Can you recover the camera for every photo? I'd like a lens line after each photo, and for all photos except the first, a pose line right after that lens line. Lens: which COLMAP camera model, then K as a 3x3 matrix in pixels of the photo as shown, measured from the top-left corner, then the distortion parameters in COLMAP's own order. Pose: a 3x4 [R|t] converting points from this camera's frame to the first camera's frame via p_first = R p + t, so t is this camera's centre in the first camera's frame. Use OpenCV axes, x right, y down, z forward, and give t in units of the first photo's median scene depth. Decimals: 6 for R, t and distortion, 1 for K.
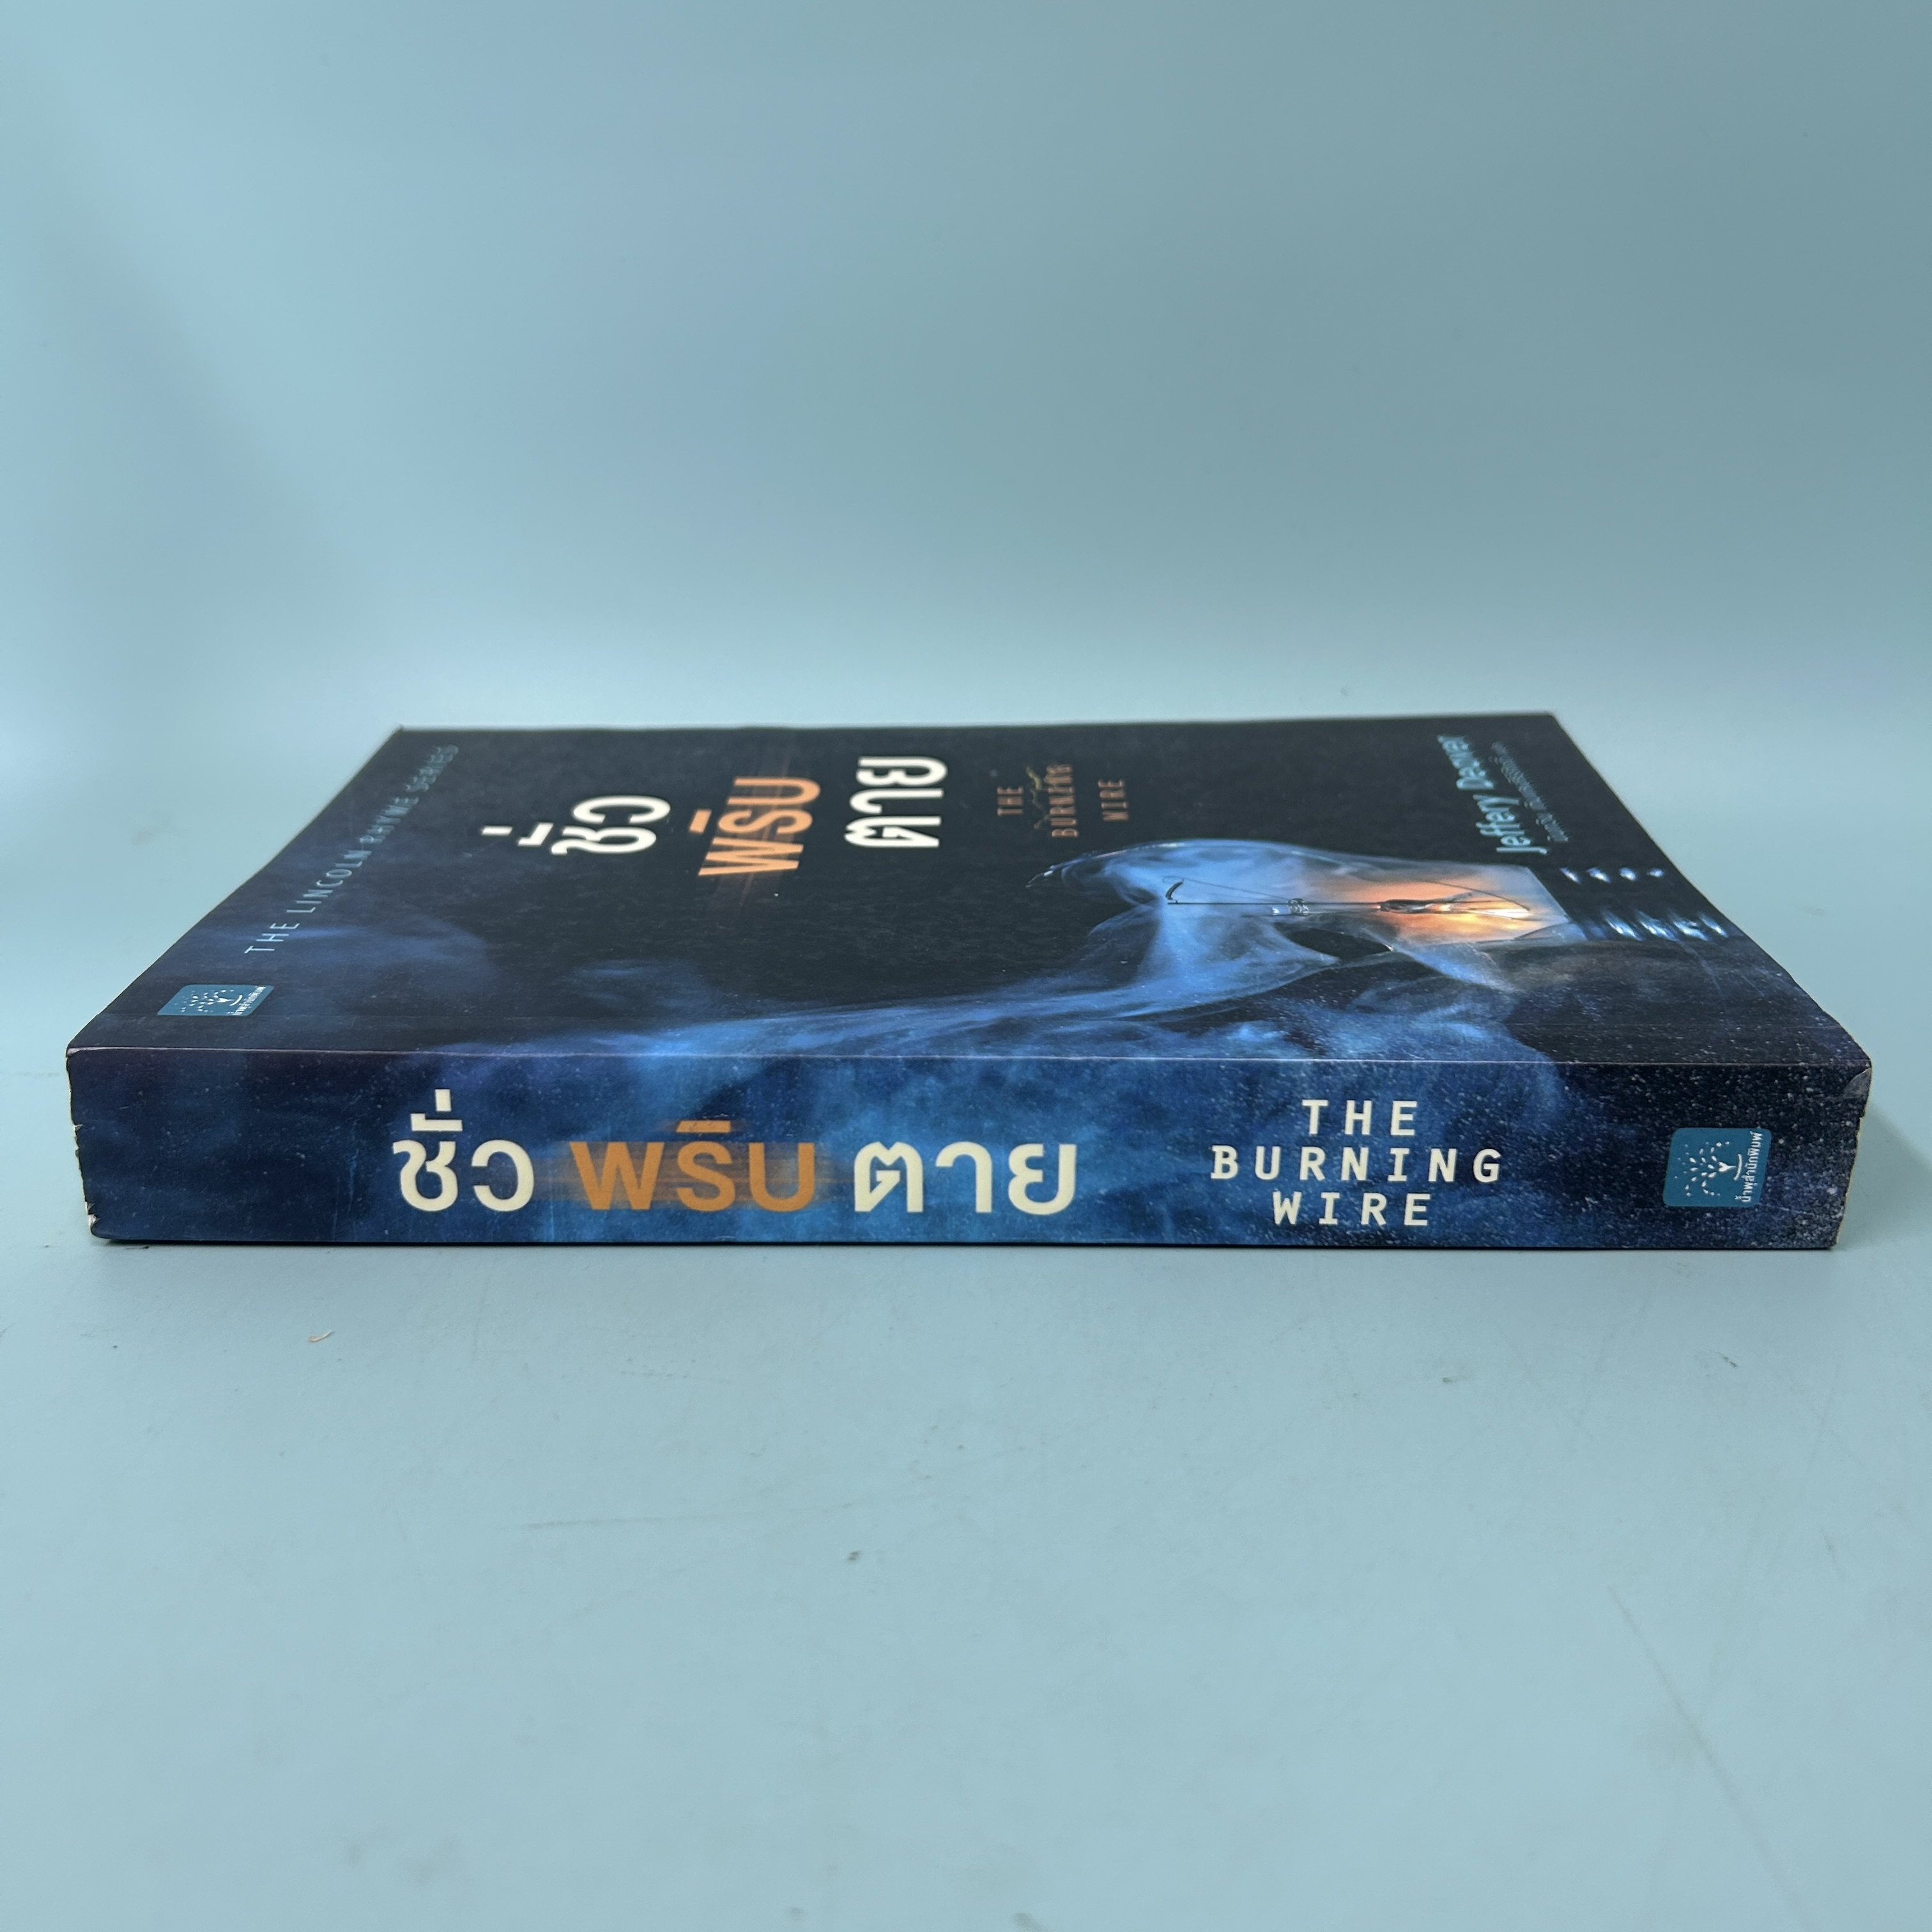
lens RADIAL K [[2019.9, 0, 966.0], [0, 2019.9, 966.0], [0, 0, 1]] dist [0.019296, -0.011599]
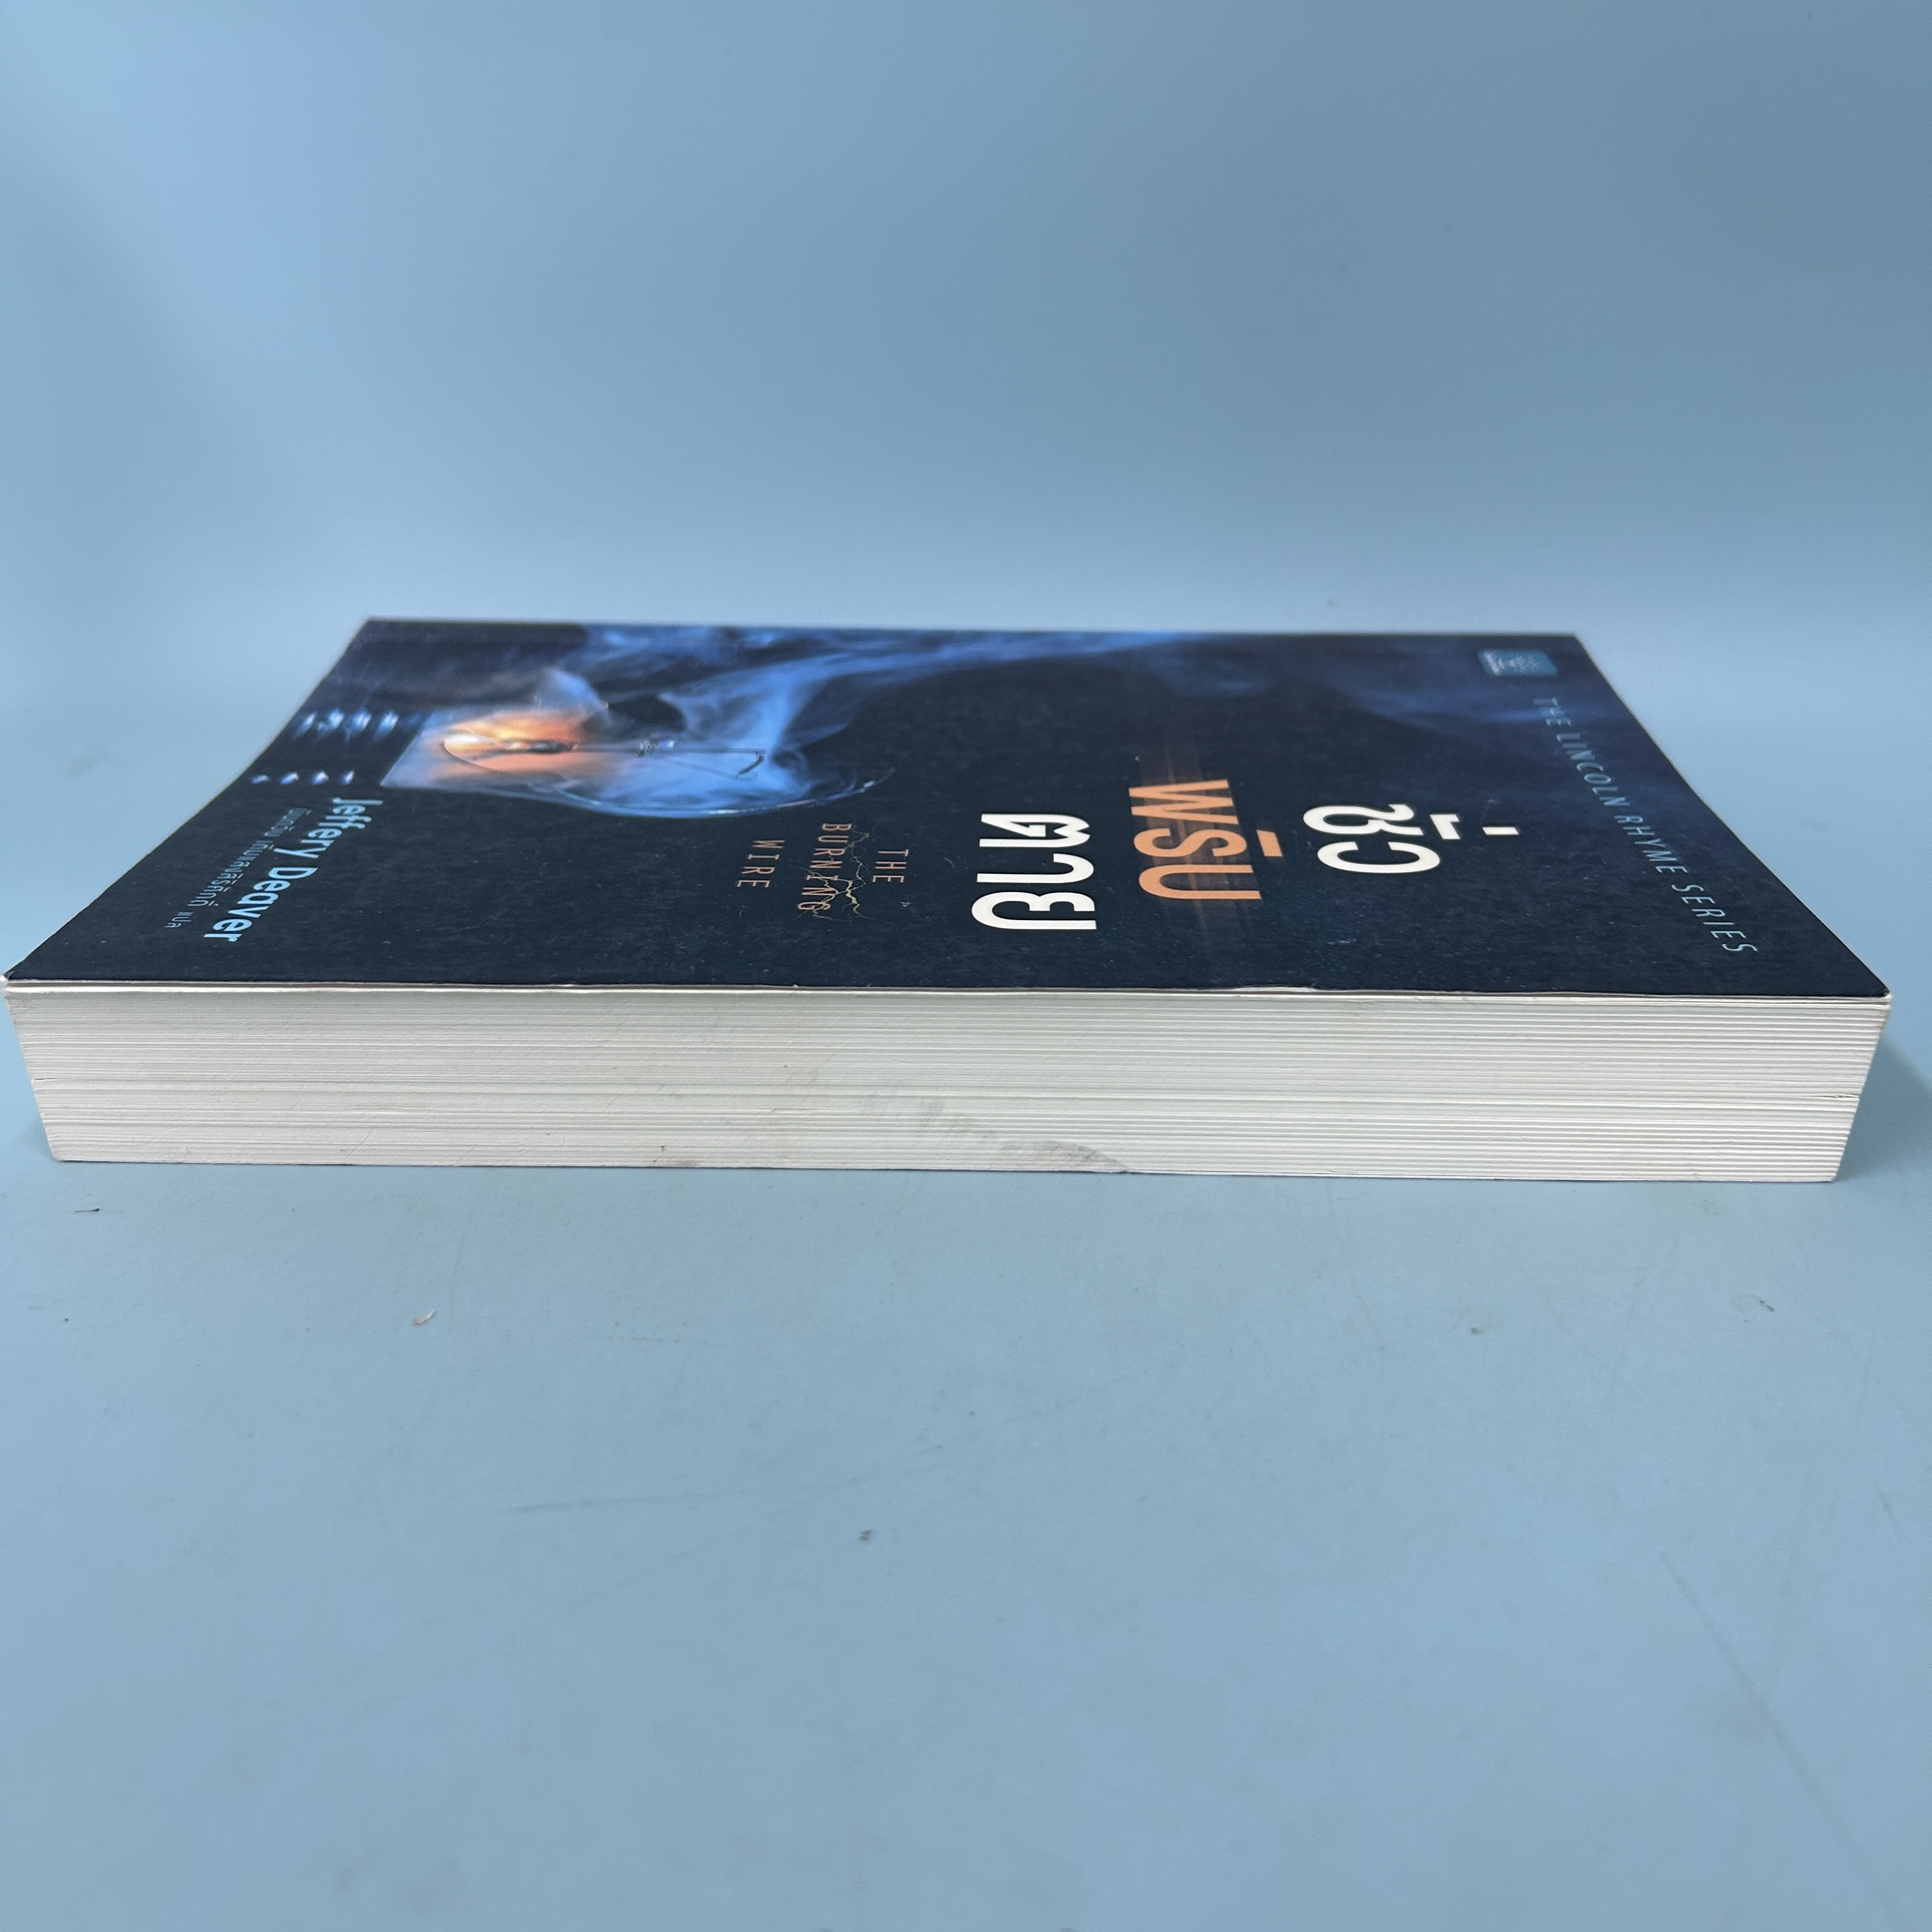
lens RADIAL K [[2019.9, 0, 966.0], [0, 2019.9, 966.0], [0, 0, 1]] dist [0.019296, -0.011599]
pose [[-0.999549, 0.012971, 0.027082, -0.032401], [0.028728, 0.675586, 0.736721, -0.724291], [-0.008740, 0.737167, -0.675654, 1.776051]]
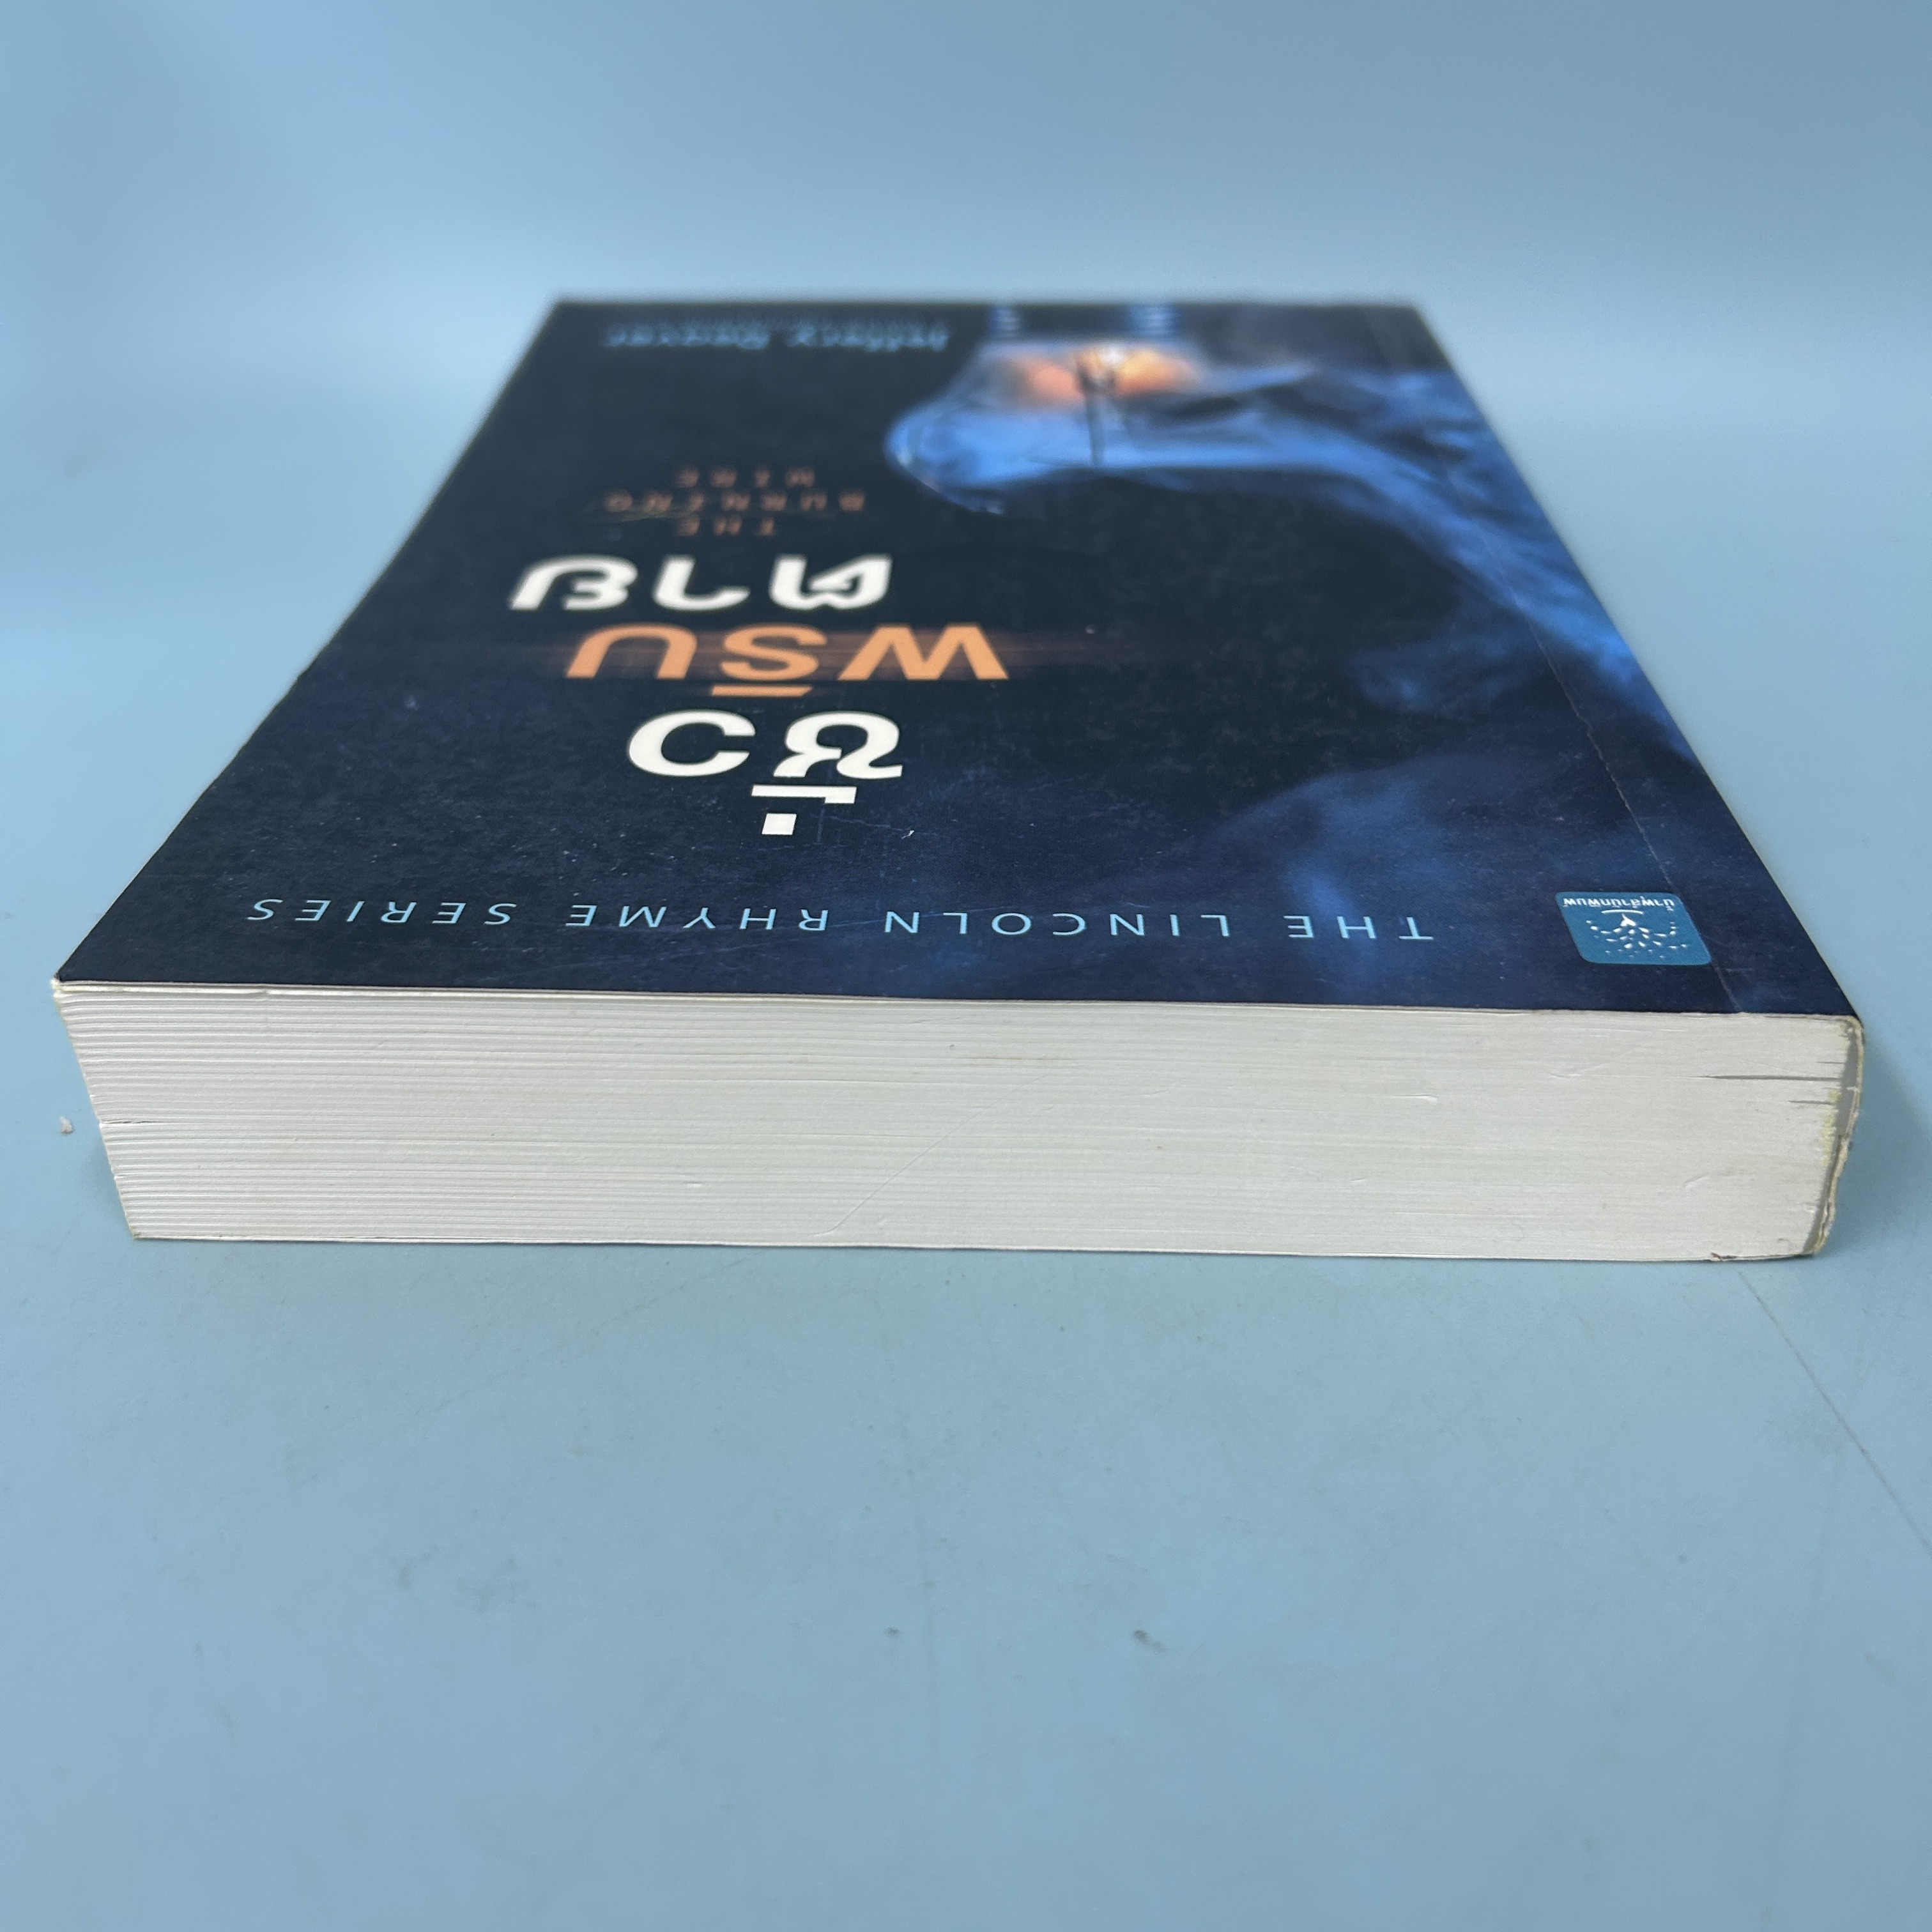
lens RADIAL K [[2019.9, 0, 966.0], [0, 2019.9, 966.0], [0, 0, 1]] dist [0.019296, -0.011599]
pose [[-0.003710, -0.542344, 0.840148, -0.821173], [0.355569, 0.784533, 0.508013, -0.346067], [-0.934642, 0.300616, 0.189930, 0.933781]]
